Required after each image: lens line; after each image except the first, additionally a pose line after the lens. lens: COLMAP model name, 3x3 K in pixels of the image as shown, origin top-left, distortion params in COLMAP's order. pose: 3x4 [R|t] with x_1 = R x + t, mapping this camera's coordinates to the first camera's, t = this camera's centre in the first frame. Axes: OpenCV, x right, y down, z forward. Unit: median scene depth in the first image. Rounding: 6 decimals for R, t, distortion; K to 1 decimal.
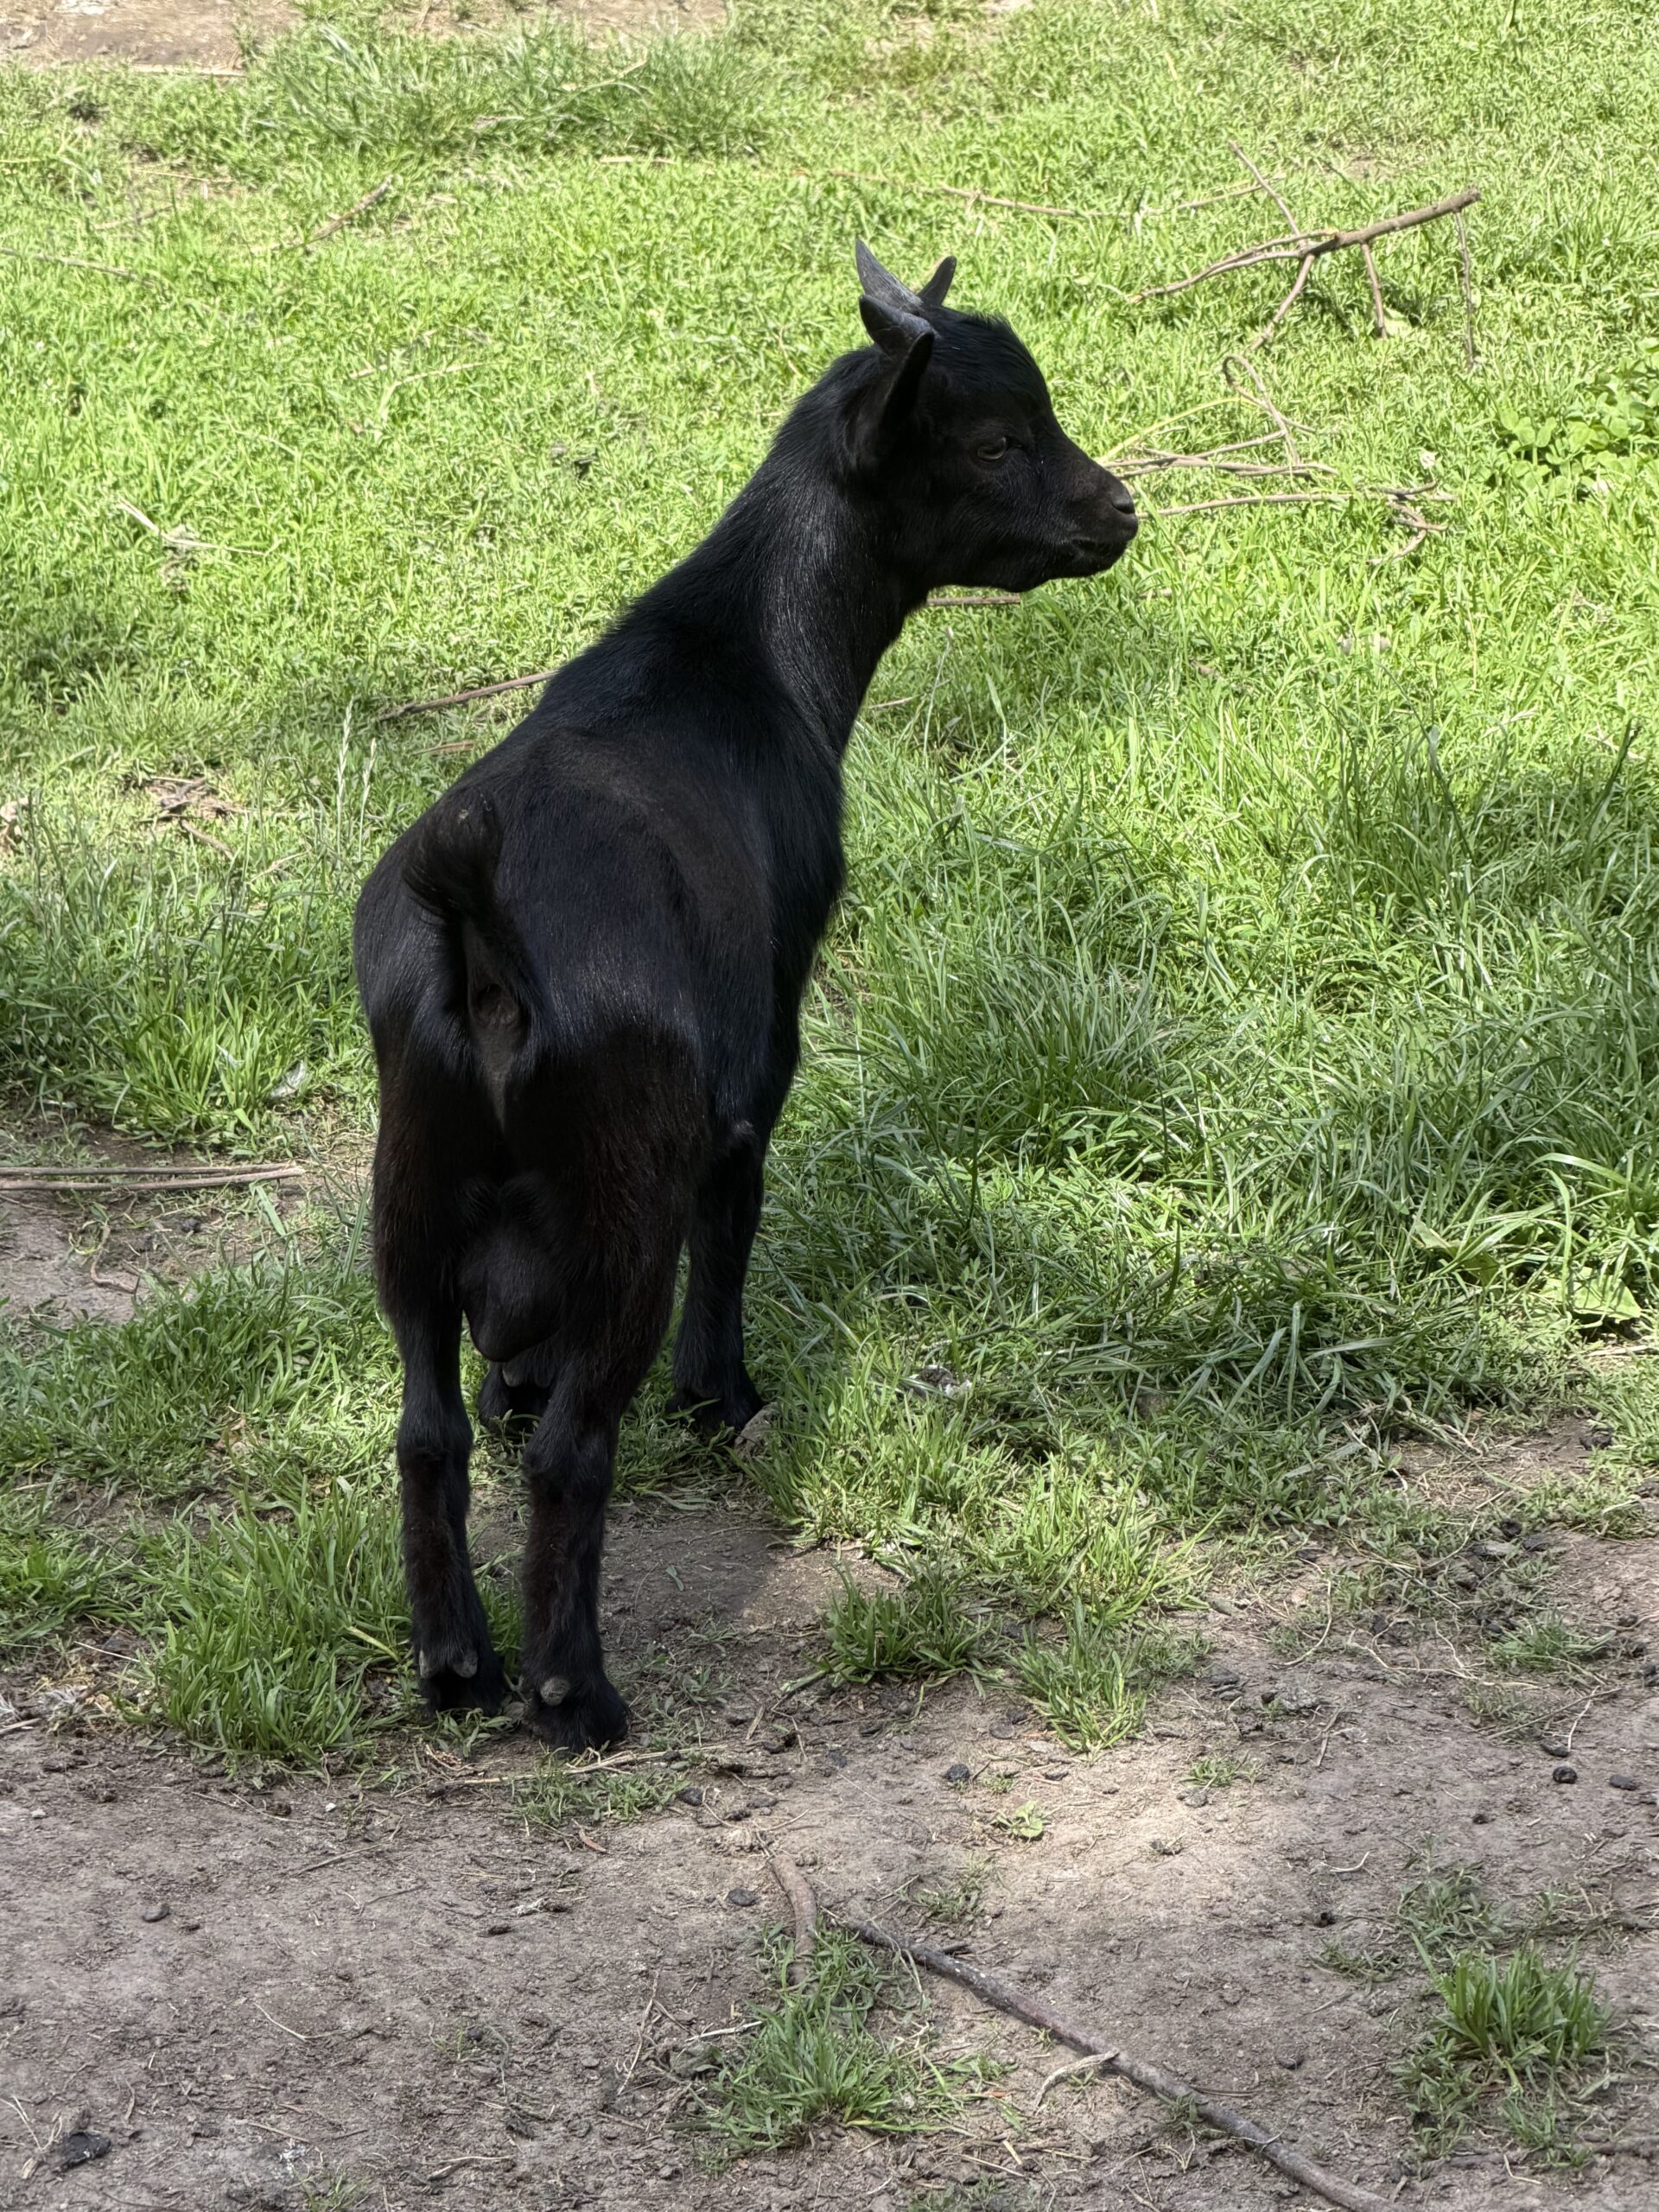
lens RADIAL K [[6915.0, 0, 829.5], [0, 6915.0, 1106.0], [0, 0, 1]] dist [0.190377, -0.076435]
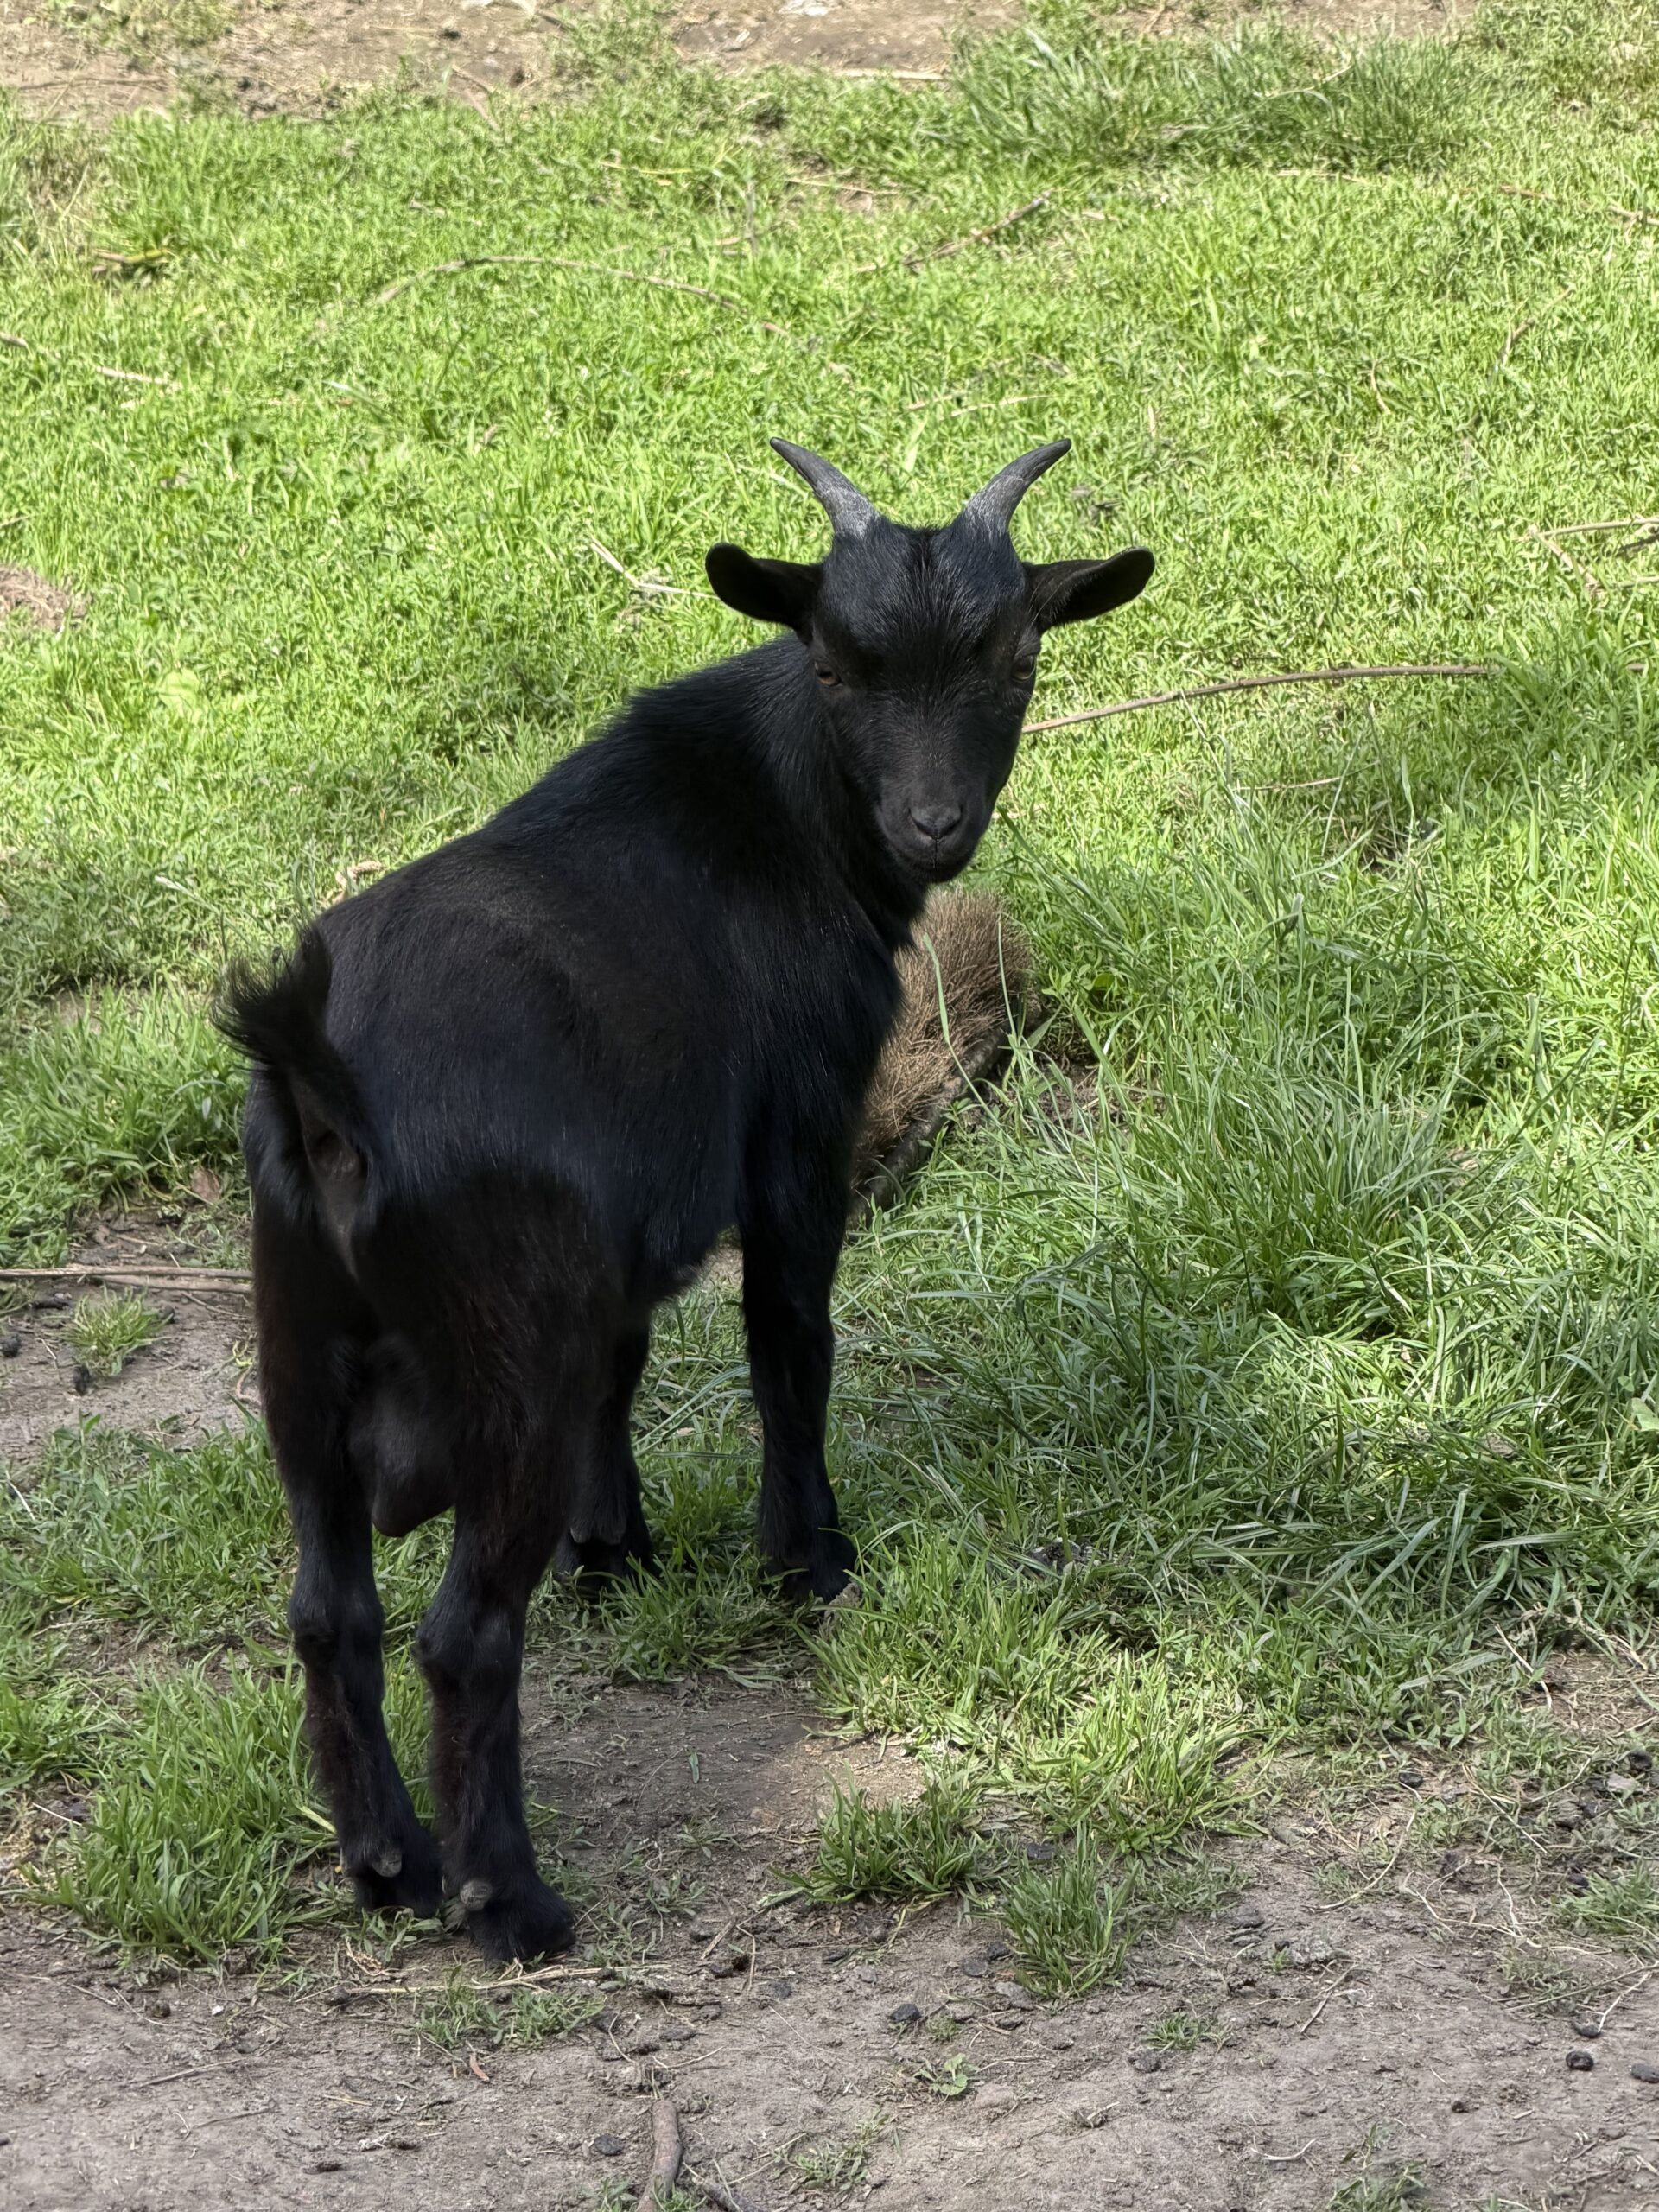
lens RADIAL K [[6915.0, 0, 829.5], [0, 6915.0, 1106.0], [0, 0, 1]] dist [0.190377, -0.076435]
pose [[0.978027, 0.037854, -0.205011, 0.185225], [-0.036328, 0.999277, 0.011205, -0.031183], [0.205287, -0.003511, 0.978696, 0.108766]]
